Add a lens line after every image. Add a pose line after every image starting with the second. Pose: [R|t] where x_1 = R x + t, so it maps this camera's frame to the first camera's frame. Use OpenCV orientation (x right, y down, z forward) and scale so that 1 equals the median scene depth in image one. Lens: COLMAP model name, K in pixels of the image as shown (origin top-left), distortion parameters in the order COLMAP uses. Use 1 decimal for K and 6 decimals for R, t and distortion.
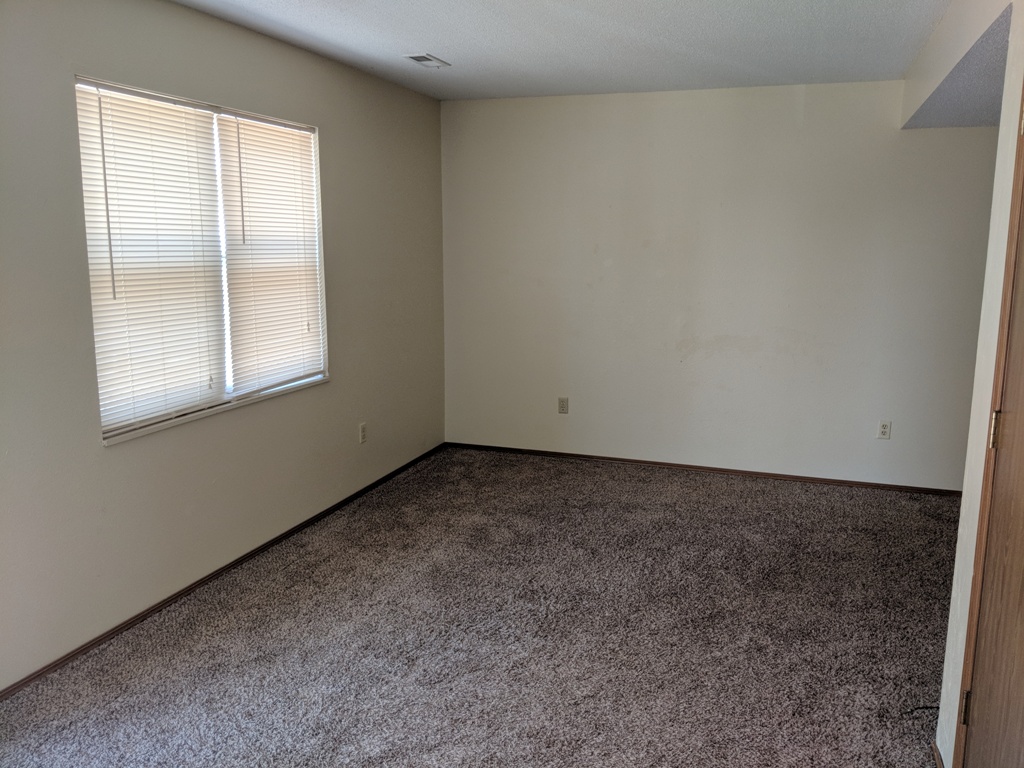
lens RADIAL K [[812.8, 0, 511.5], [0, 812.8, 383.5], [0, 0, 1]] dist [-0.003183, -0.008972]
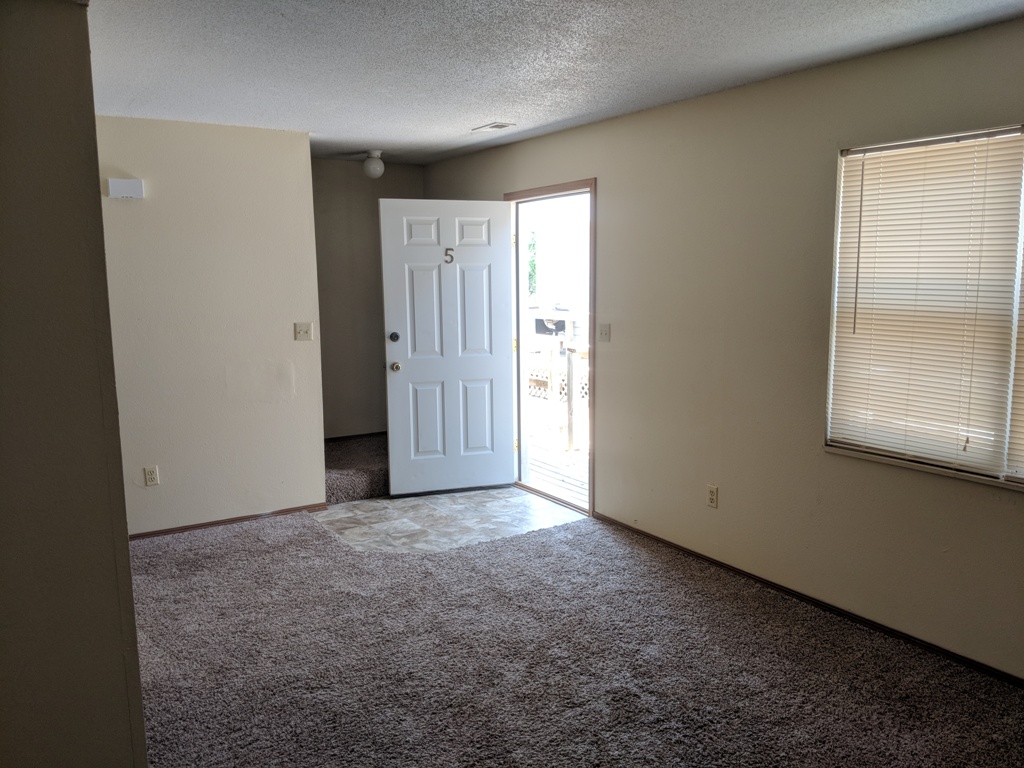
lens RADIAL K [[812.8, 0, 511.0], [0, 812.8, 384.9], [0, 0, 1]] dist [-0.003183, -0.008972]
pose [[-0.598702, 0.121970, -0.791631, 0.727361], [-0.129437, 0.960615, 0.245898, -0.254498], [0.790444, 0.249686, -0.559334, 1.276360]]
